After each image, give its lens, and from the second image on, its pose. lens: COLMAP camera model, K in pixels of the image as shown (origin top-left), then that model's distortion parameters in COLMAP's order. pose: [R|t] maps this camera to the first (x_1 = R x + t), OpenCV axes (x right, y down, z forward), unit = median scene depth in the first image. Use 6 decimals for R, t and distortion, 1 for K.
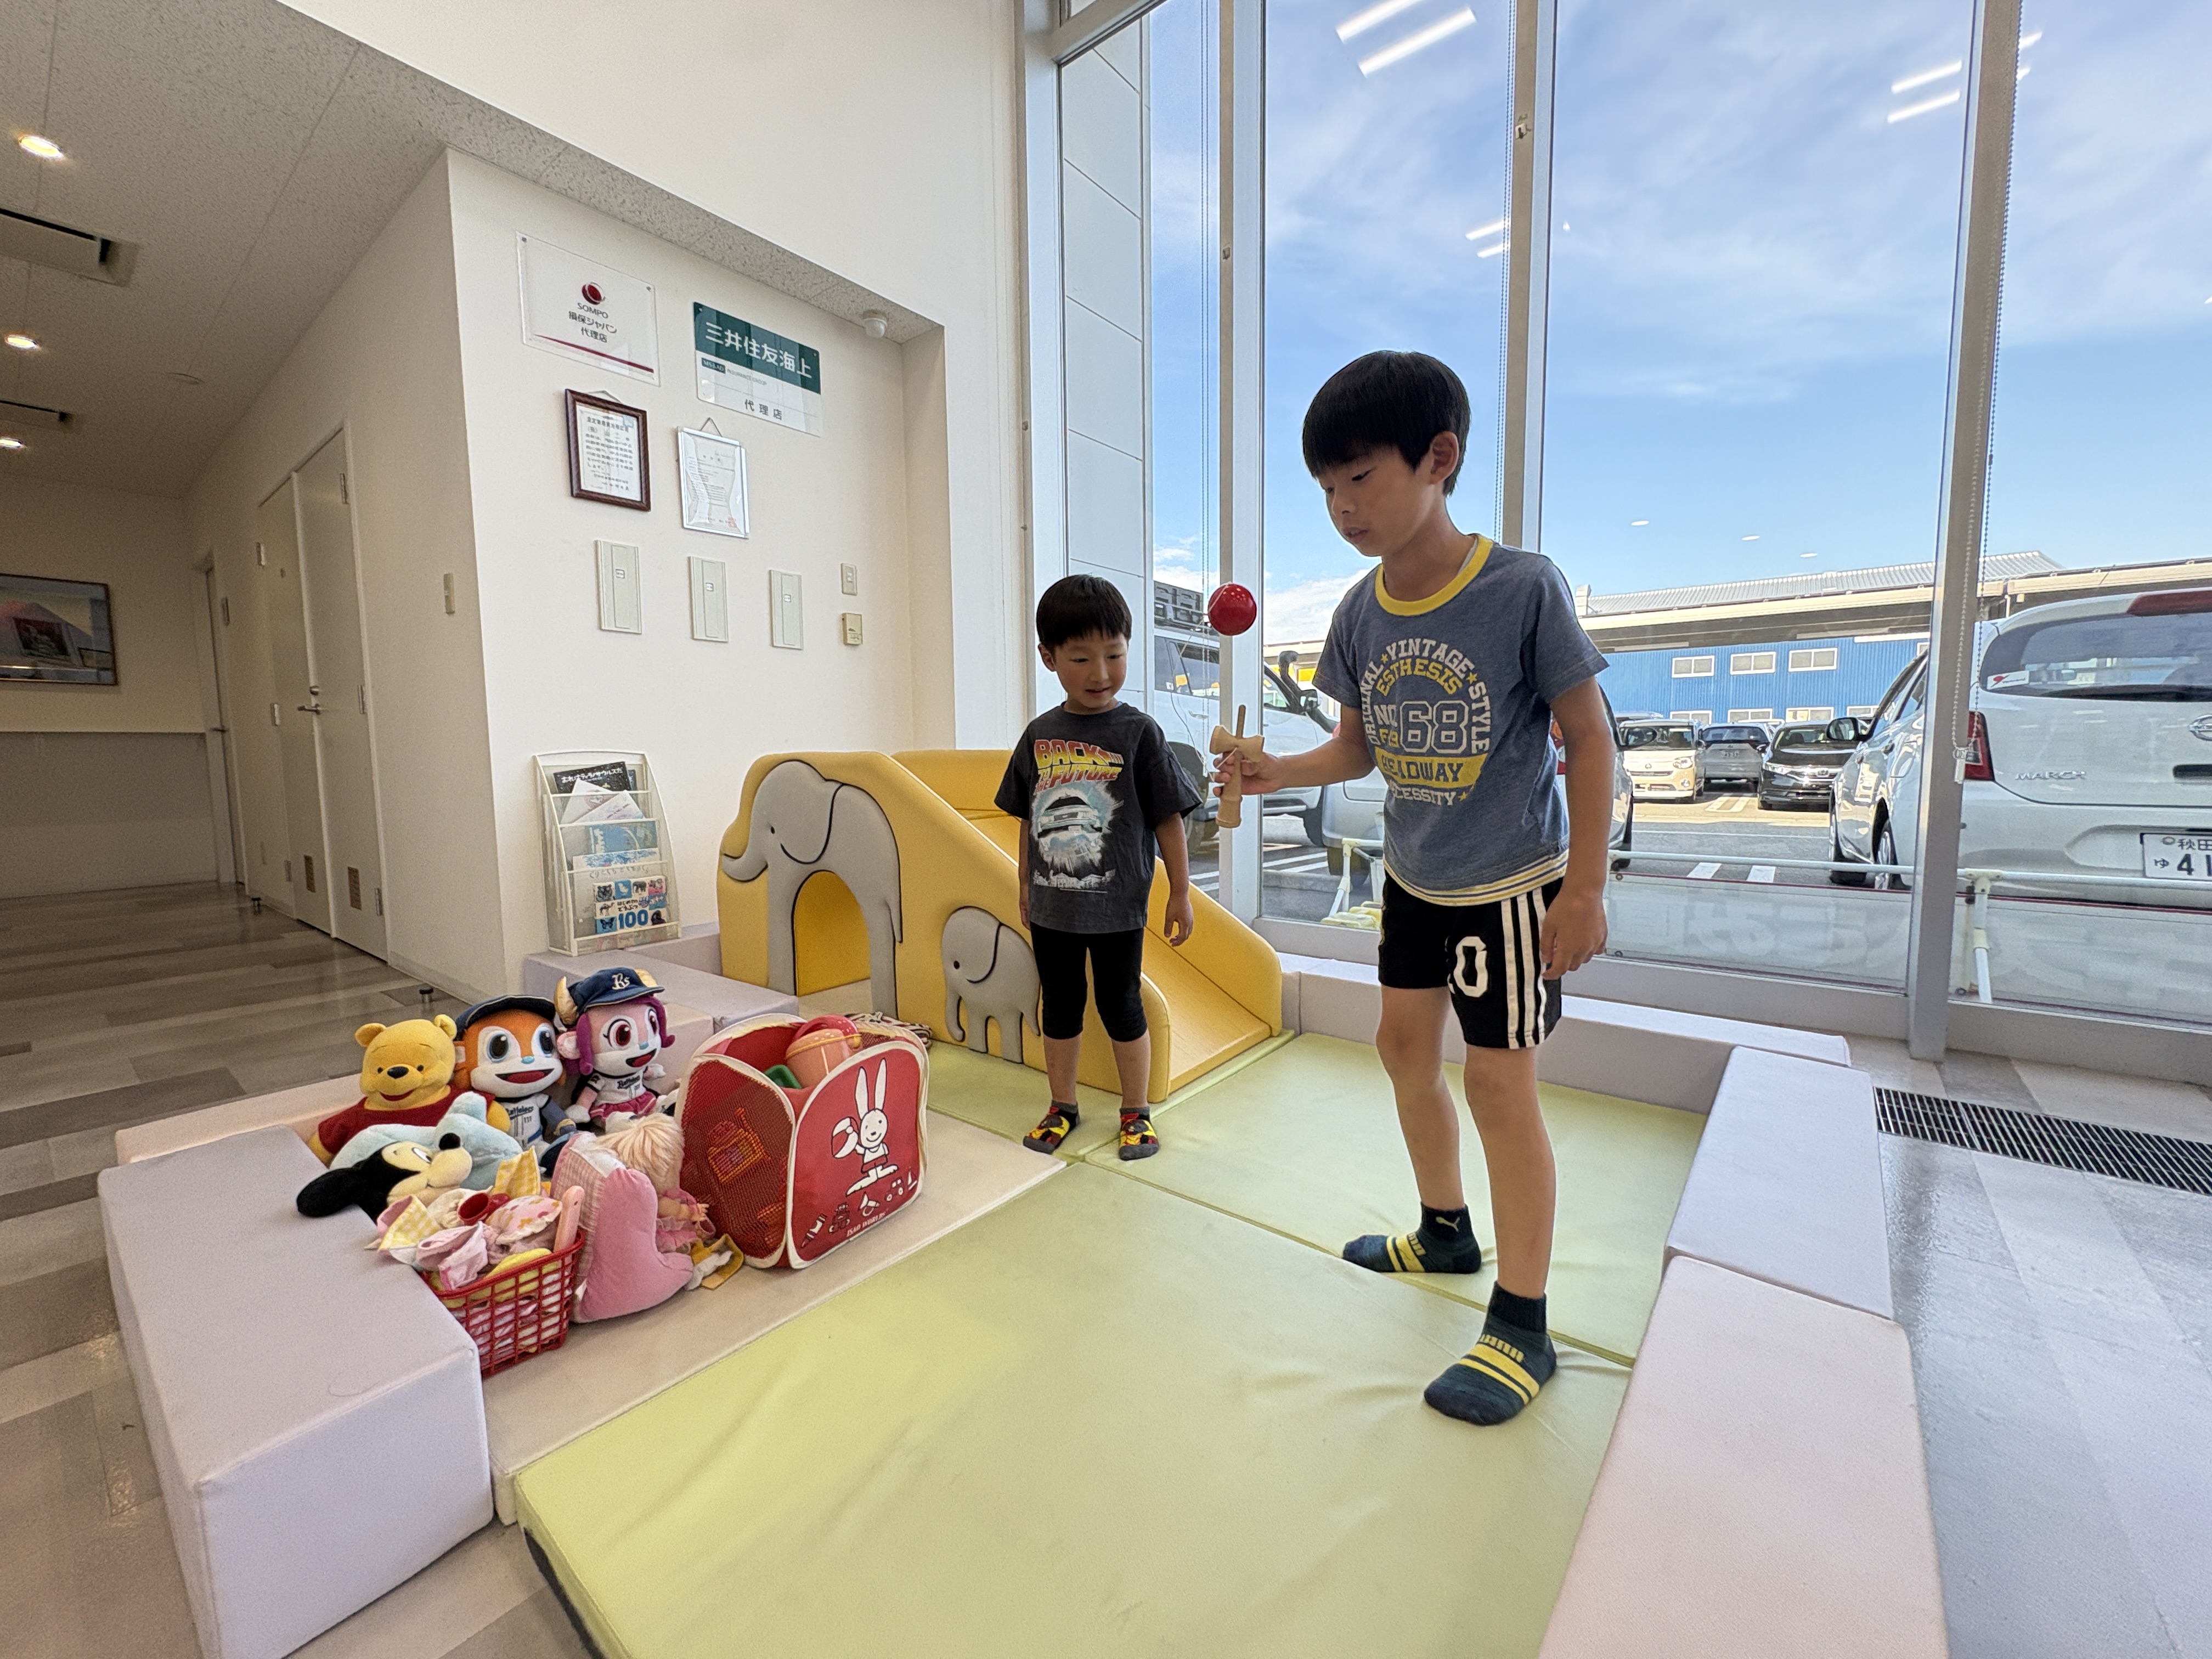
lens RADIAL K [[884.9, 0, 1106.0], [0, 884.9, 829.5], [0, 0, 1]] dist [-0.007265, -0.000116]
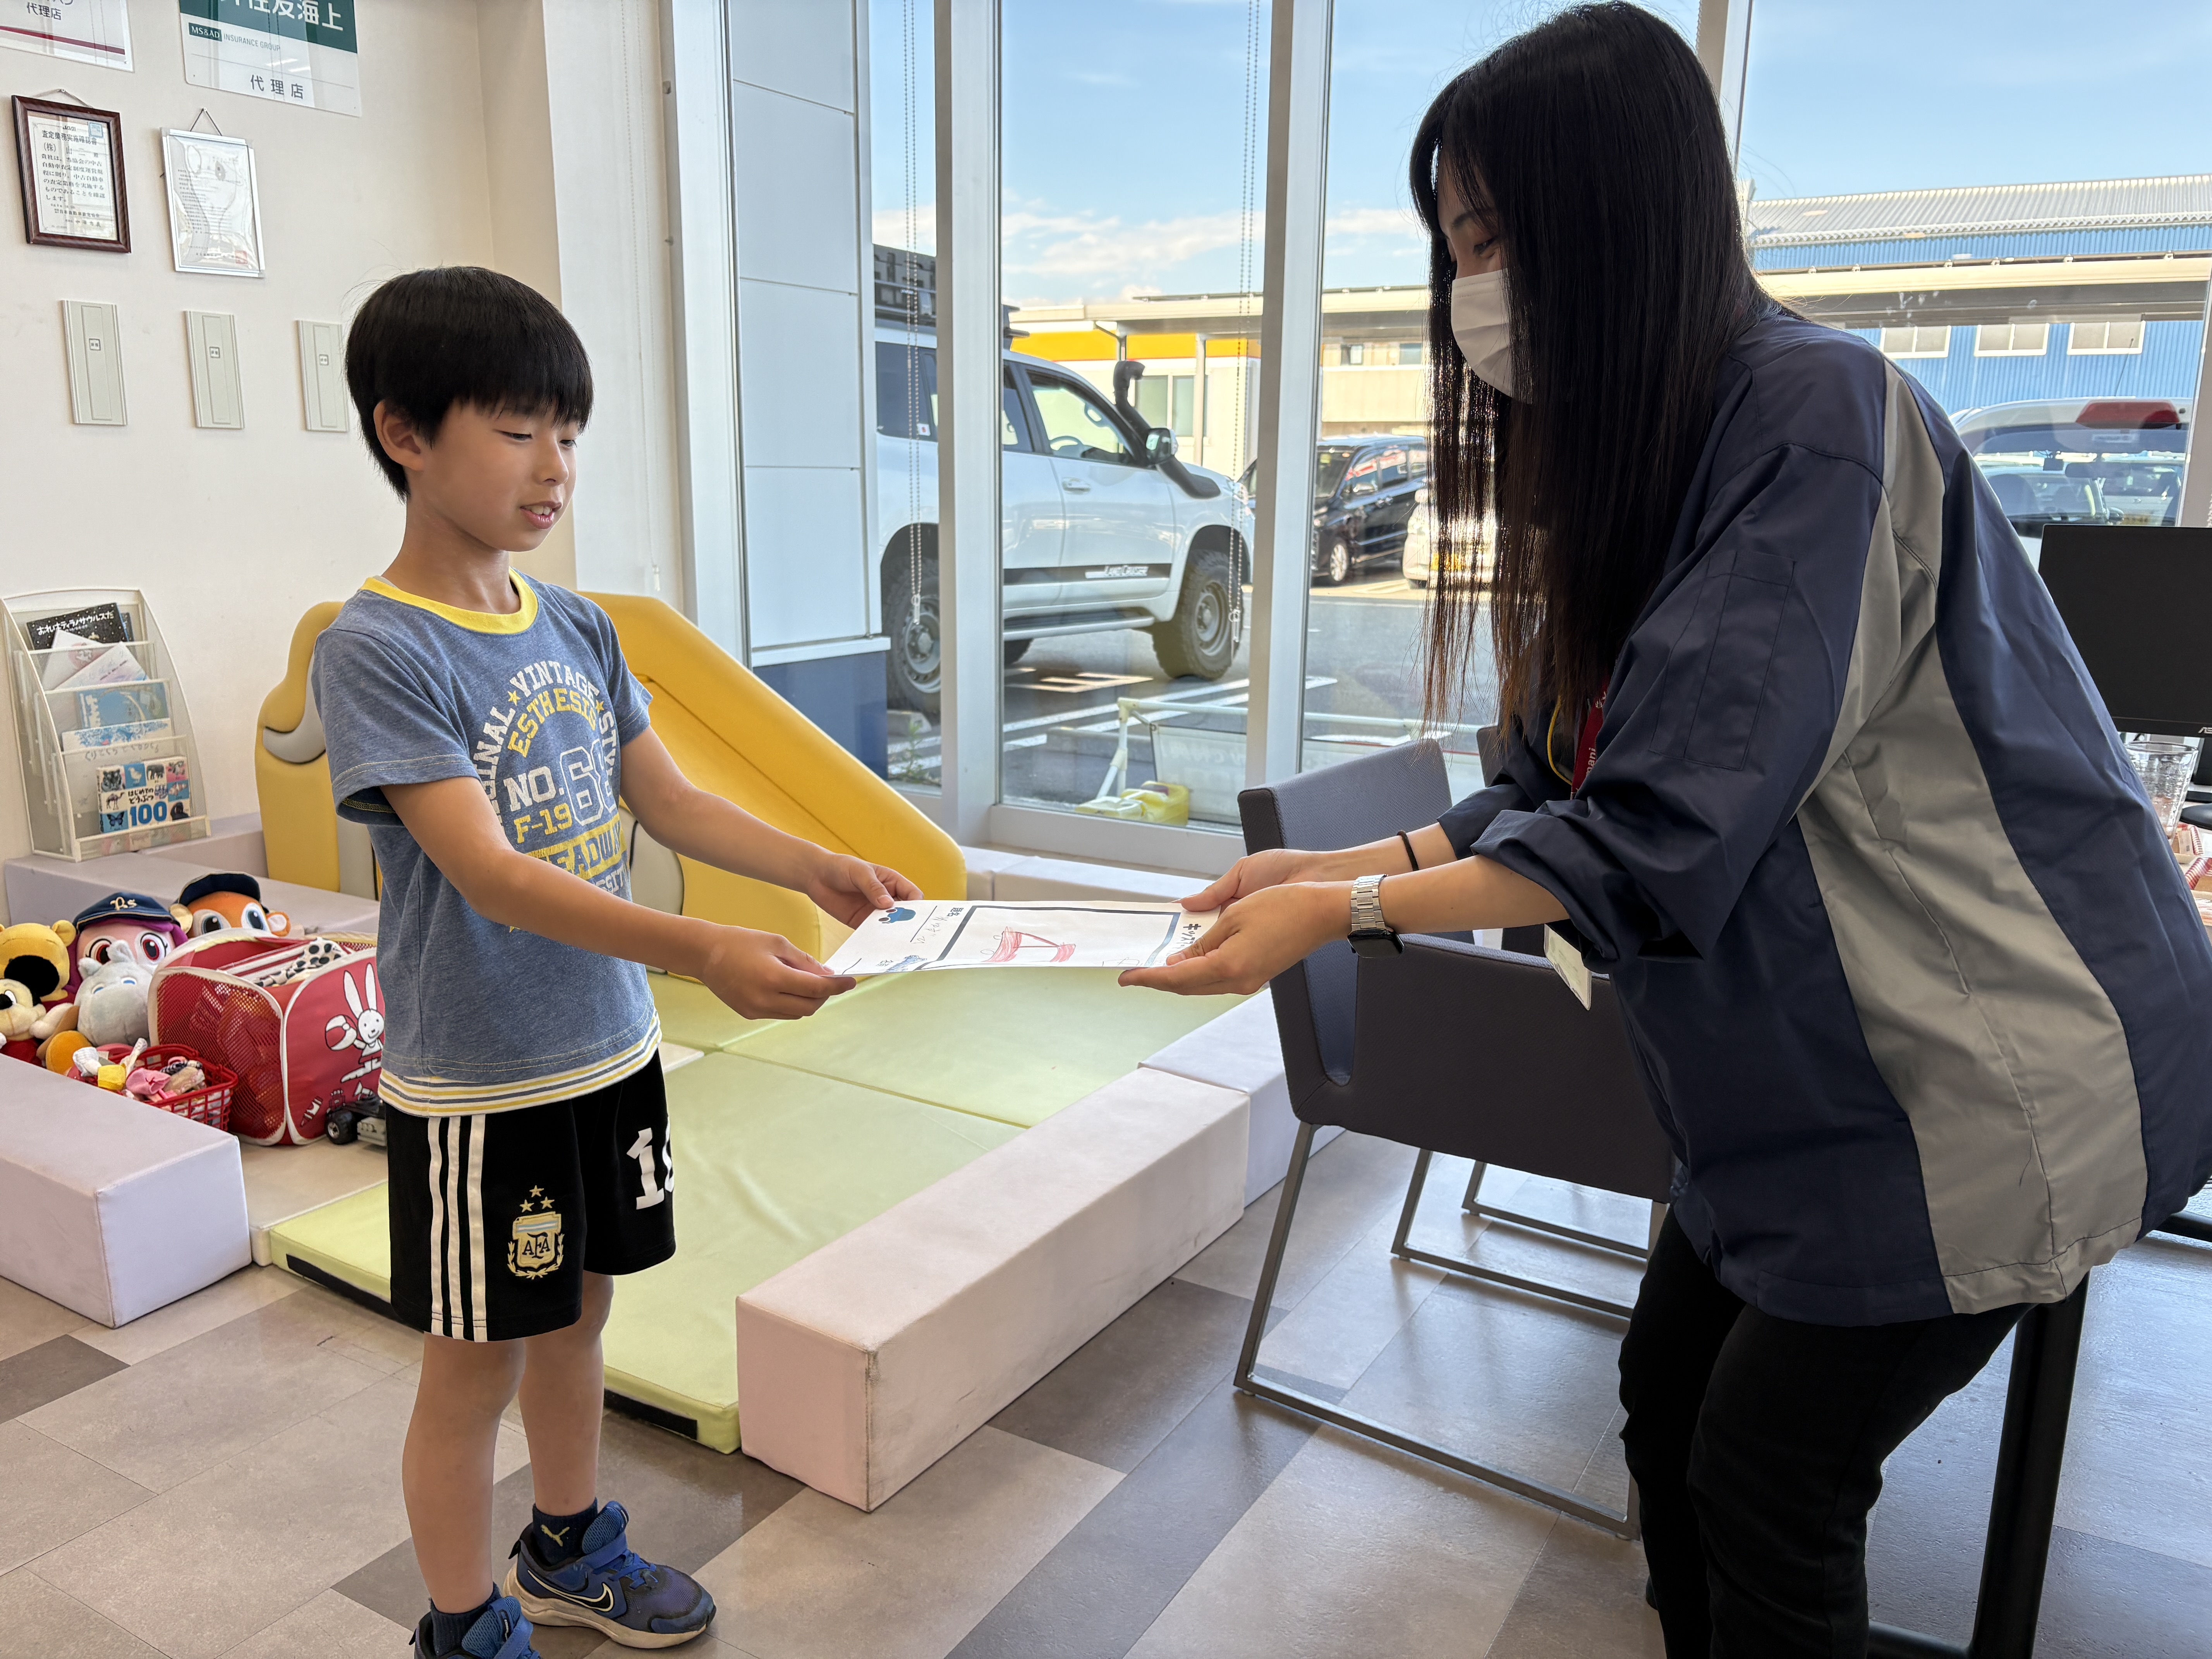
lens RADIAL K [[1705.5, 0, 1097.8], [0, 1705.5, 827.4], [0, 0, 1]] dist [0.061480, -0.081254]
pose [[0.992058, -0.007140, 0.125581, 0.089485], [-0.008468, 0.992331, 0.123319, -0.073882], [-0.125498, -0.123403, 0.984389, -0.548442]]
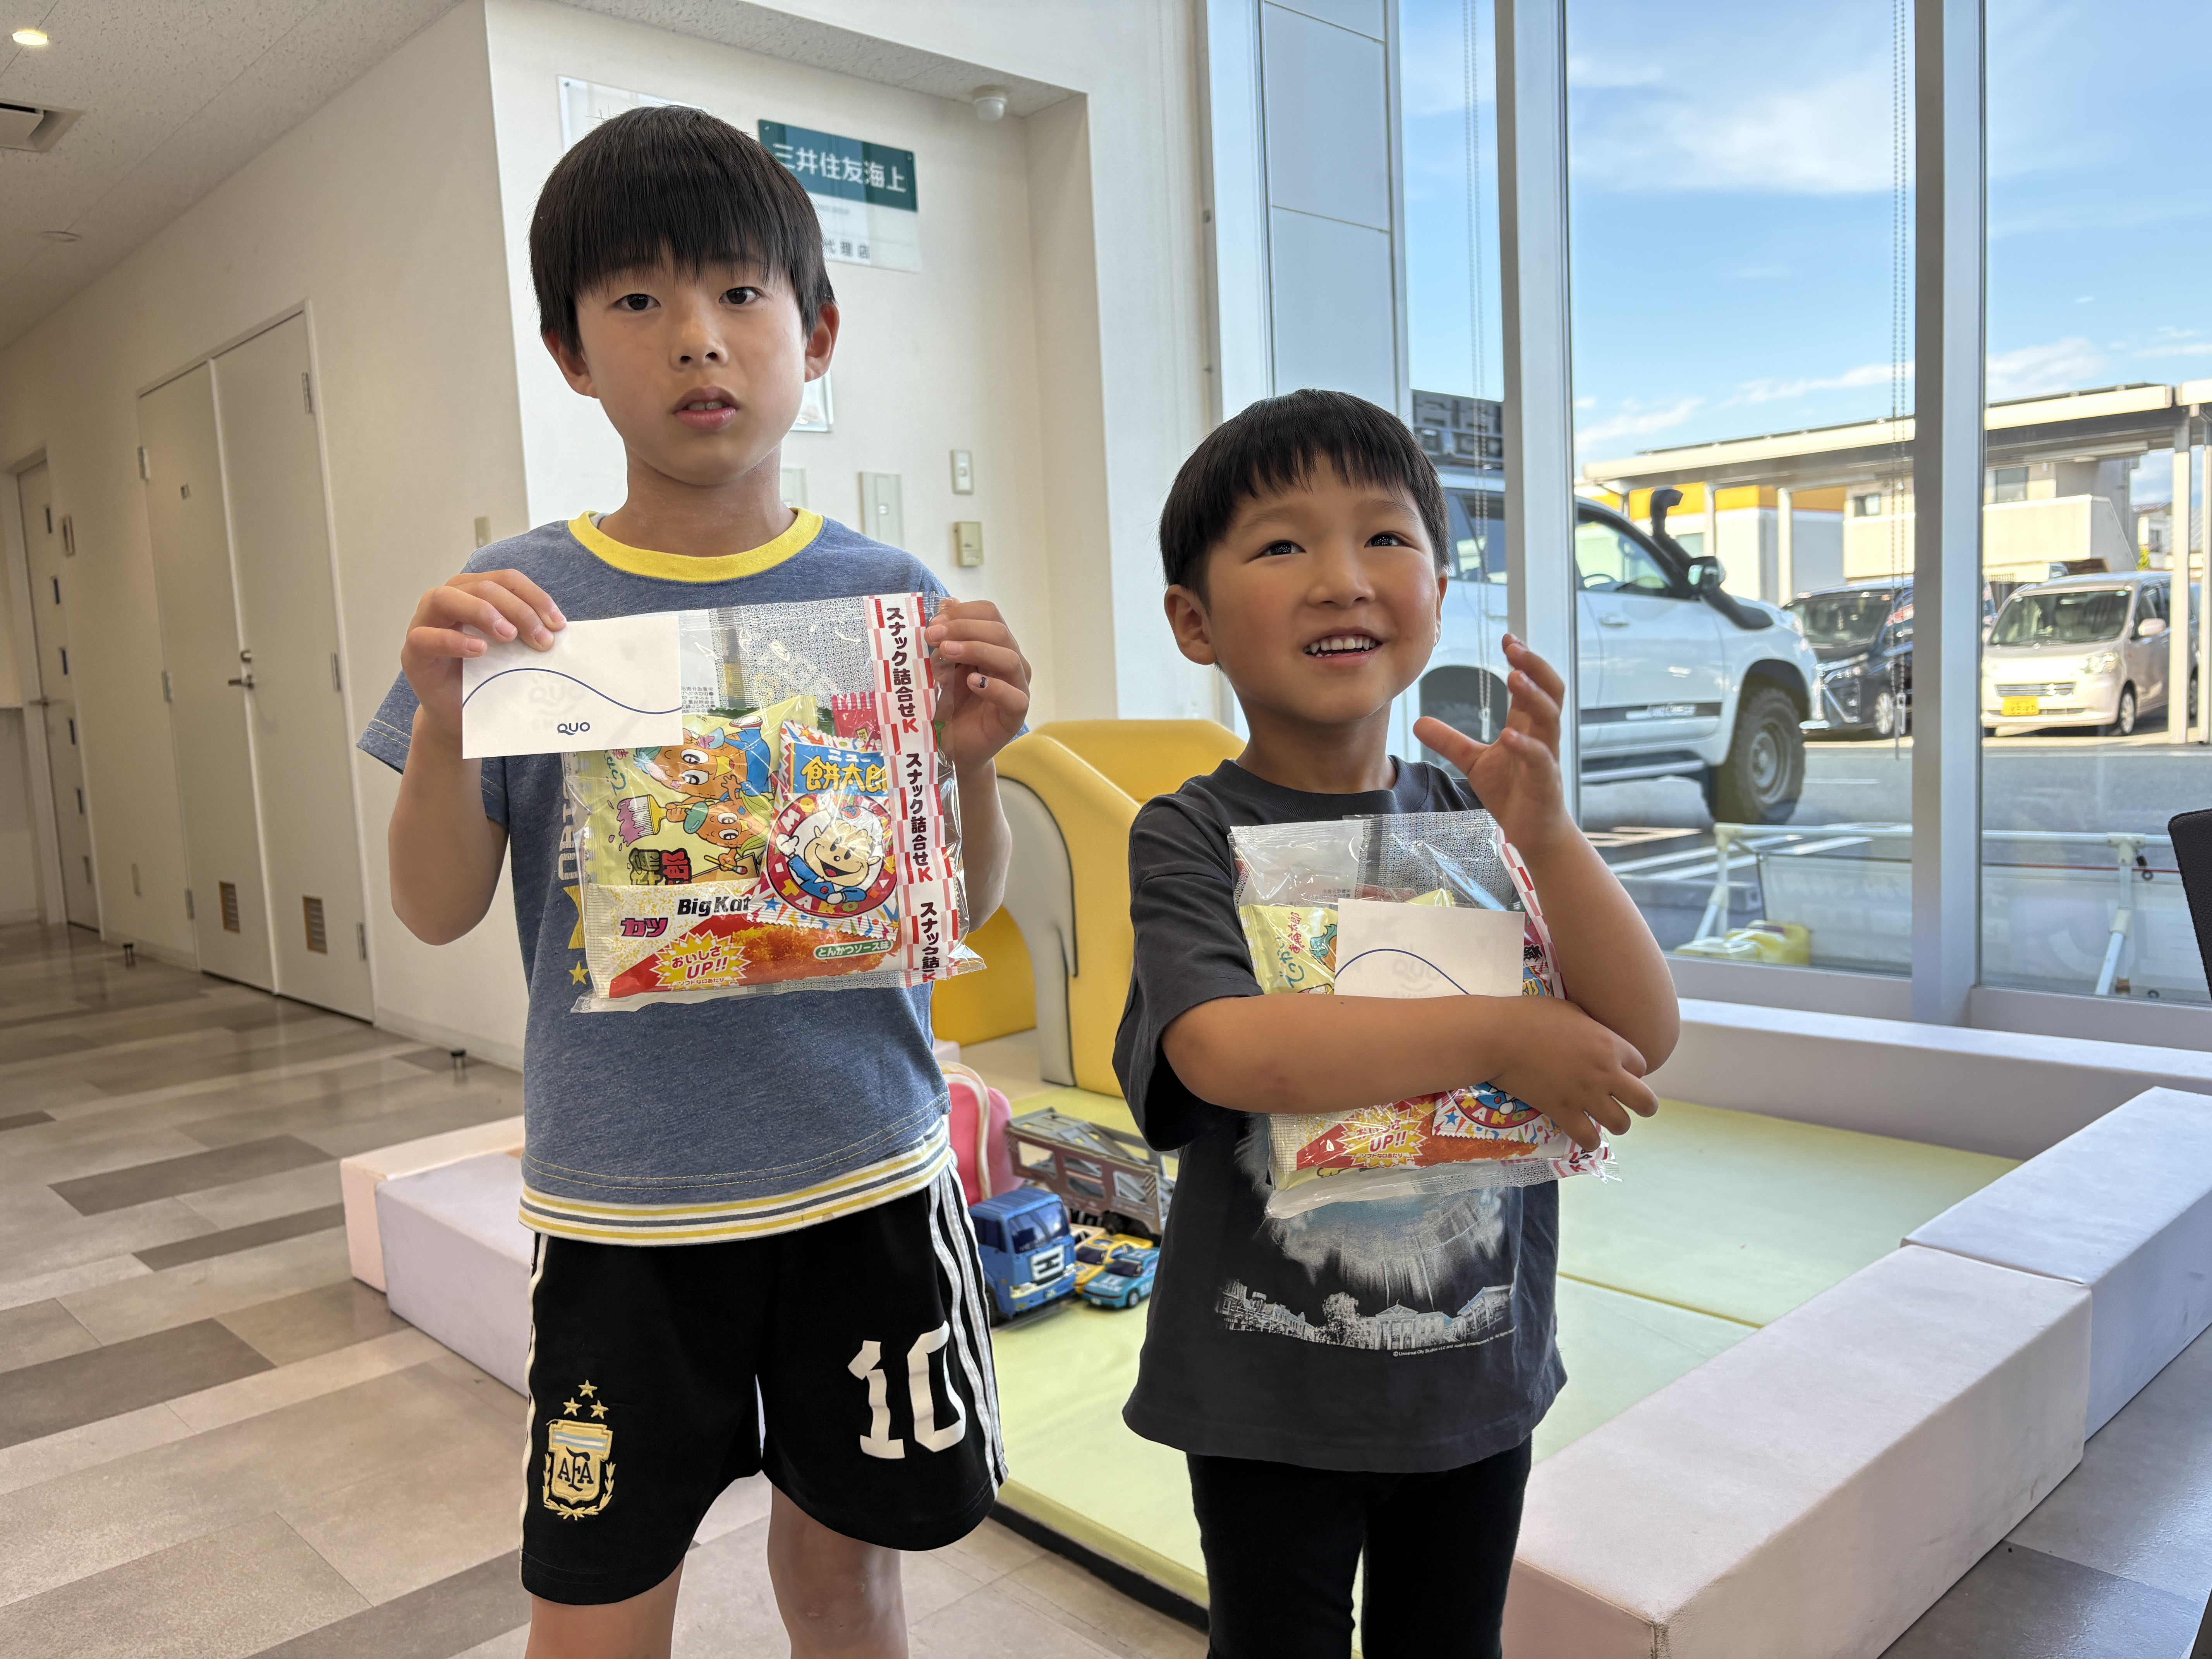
lens RADIAL K [[1705.5, 0, 1097.8], [0, 1705.5, 827.4], [0, 0, 1]] dist [0.061480, -0.081254]
pose [[0.988619, -0.024121, -0.148497, 0.011698], [0.025958, 0.999608, 0.010445, -0.015430], [0.148187, -0.014181, 0.988858, -0.393205]]
